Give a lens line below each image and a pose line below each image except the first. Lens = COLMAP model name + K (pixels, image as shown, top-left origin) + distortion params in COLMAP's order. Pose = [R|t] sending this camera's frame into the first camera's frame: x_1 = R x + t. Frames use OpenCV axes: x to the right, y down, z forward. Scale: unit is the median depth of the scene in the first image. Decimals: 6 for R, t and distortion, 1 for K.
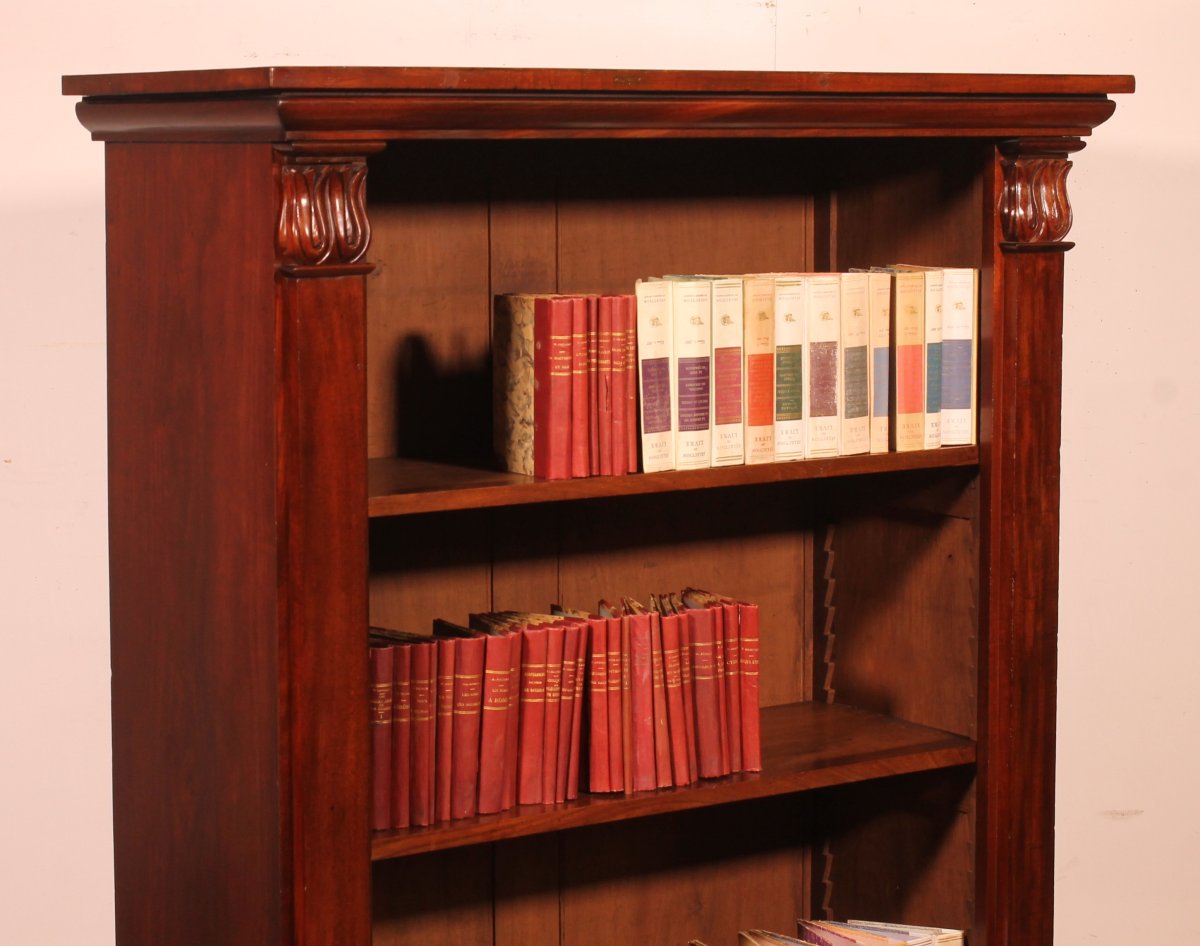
lens RADIAL K [[2947.4, 0, 515.5], [0, 2947.4, 399.8], [0, 0, 1]] dist [0.008110, 0.242133]
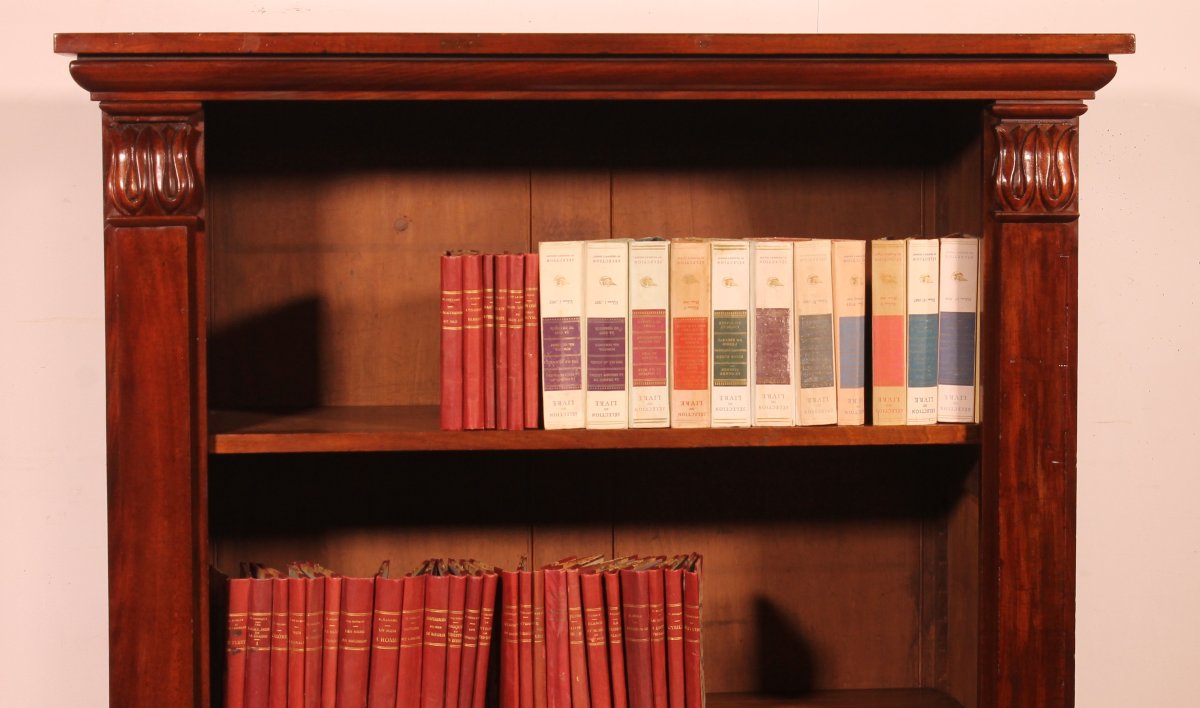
lens RADIAL K [[3132.2, 0, 629.2], [0, 3132.2, 309.0], [0, 0, 1]] dist [0.038356, 0.218119]
pose [[0.883694, 0.033098, -0.466893, 0.565790], [-0.044134, 0.998945, -0.012717, -0.004161], [0.465979, 0.031843, 0.884223, 0.058074]]
